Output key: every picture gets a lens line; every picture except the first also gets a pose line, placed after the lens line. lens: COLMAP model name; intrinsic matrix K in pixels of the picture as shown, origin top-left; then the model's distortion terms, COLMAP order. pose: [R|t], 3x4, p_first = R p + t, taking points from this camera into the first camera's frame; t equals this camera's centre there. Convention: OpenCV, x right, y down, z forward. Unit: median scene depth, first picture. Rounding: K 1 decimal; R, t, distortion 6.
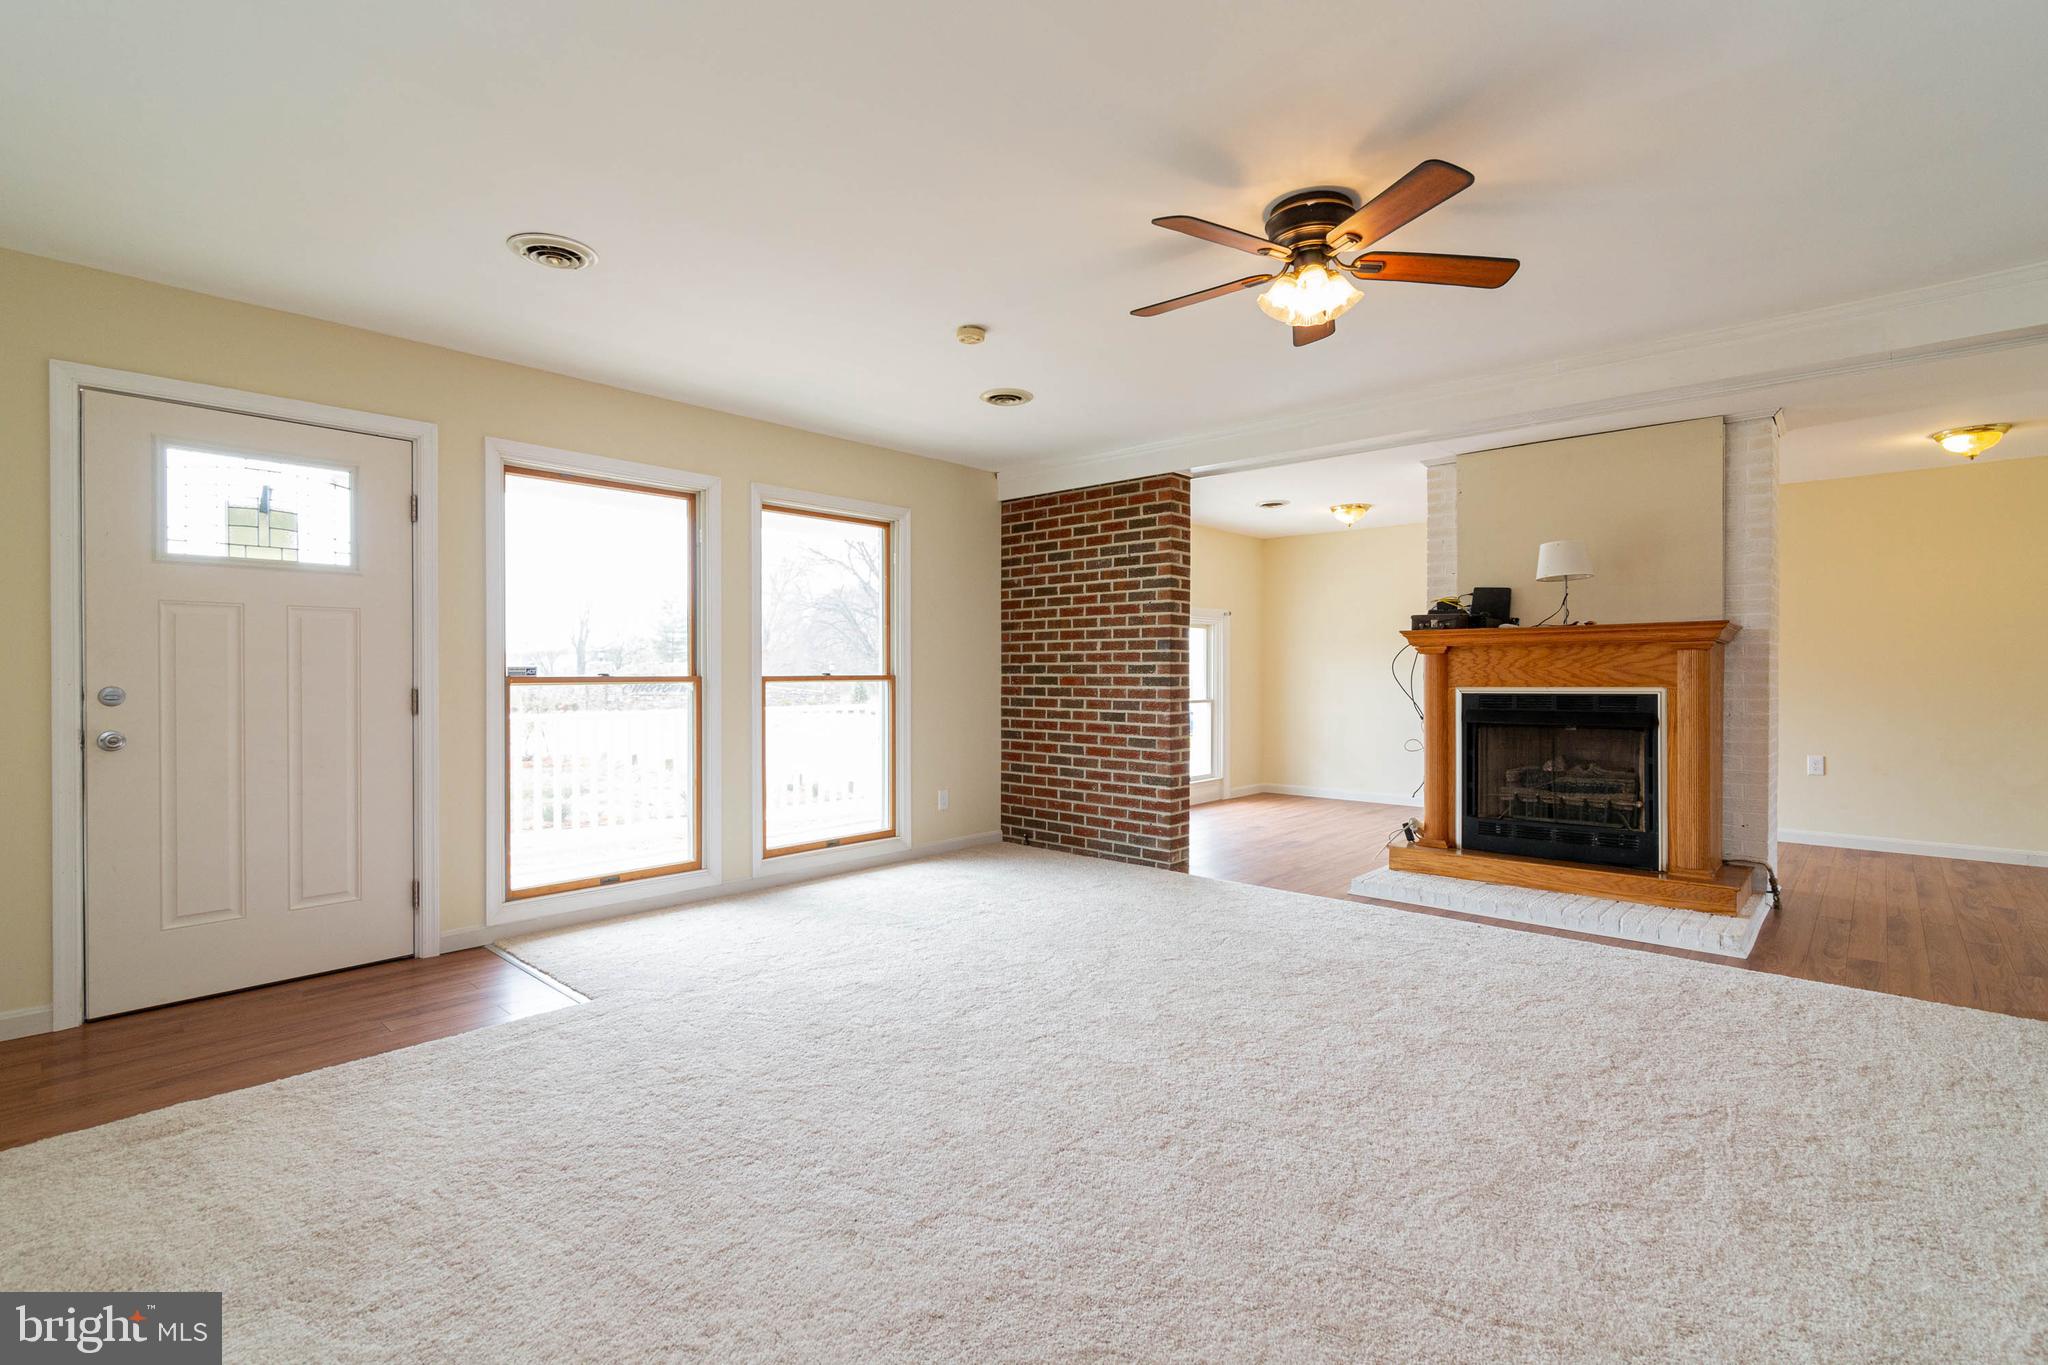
lens RADIAL K [[931.8, 0, 1036.2], [0, 931.8, 677.2], [0, 0, 1]] dist [-0.001908, 0.000453]
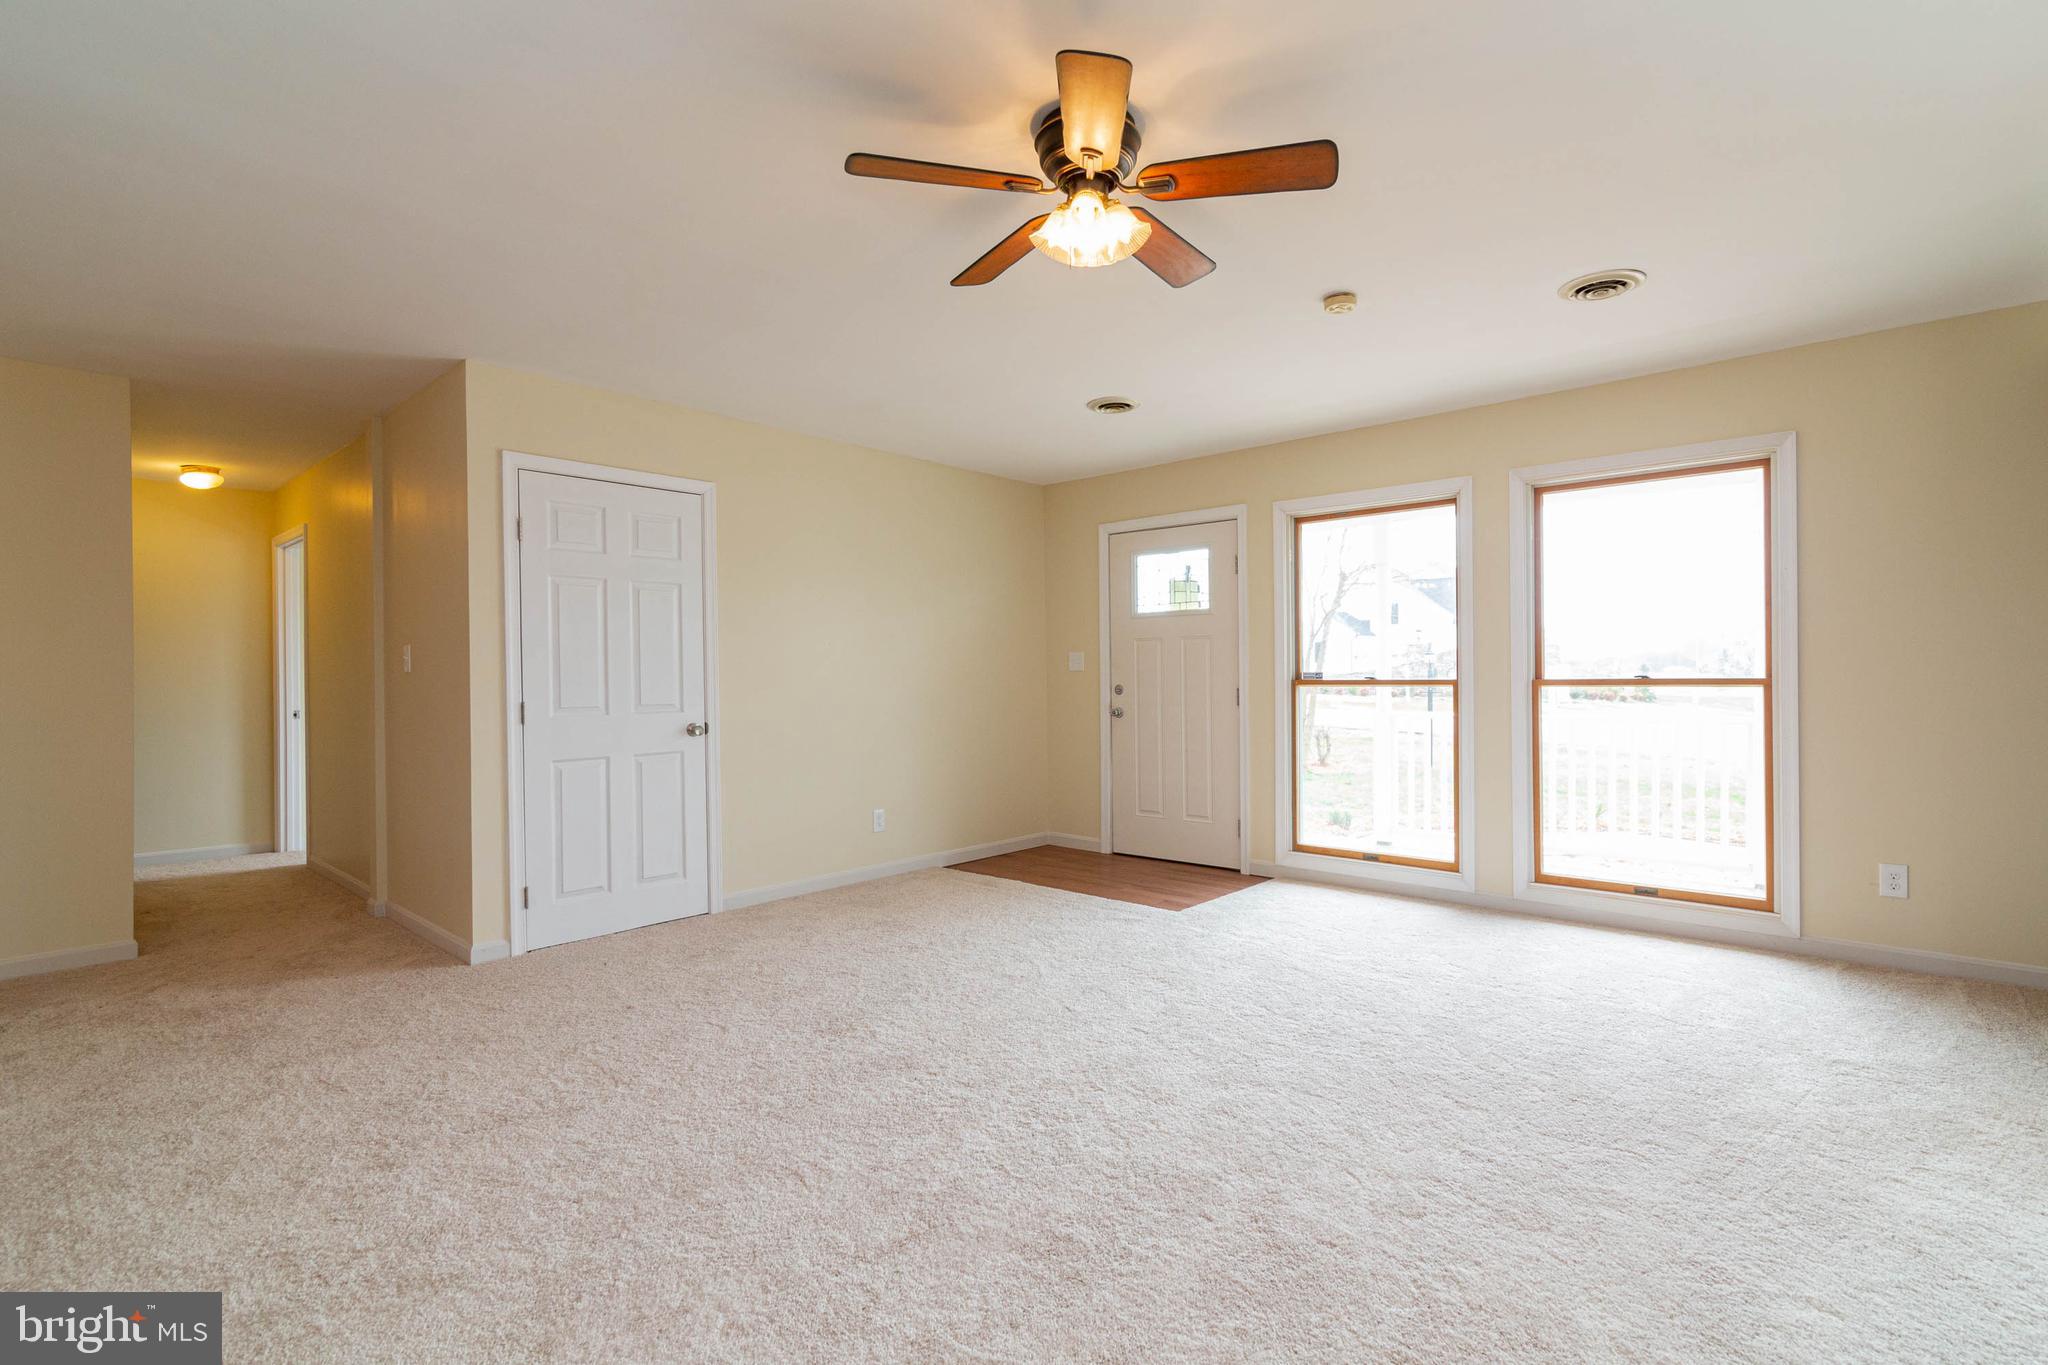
lens RADIAL K [[949.9, 0, 1061.7], [0, 949.9, 676.8], [0, 0, 1]] dist [-0.001953, -0.000060]
pose [[0.012699, 0.000599, -0.999919, 0.740227], [-0.000305, 1.000000, 0.000595, -0.005247], [0.999919, 0.000297, 0.012700, 0.632981]]
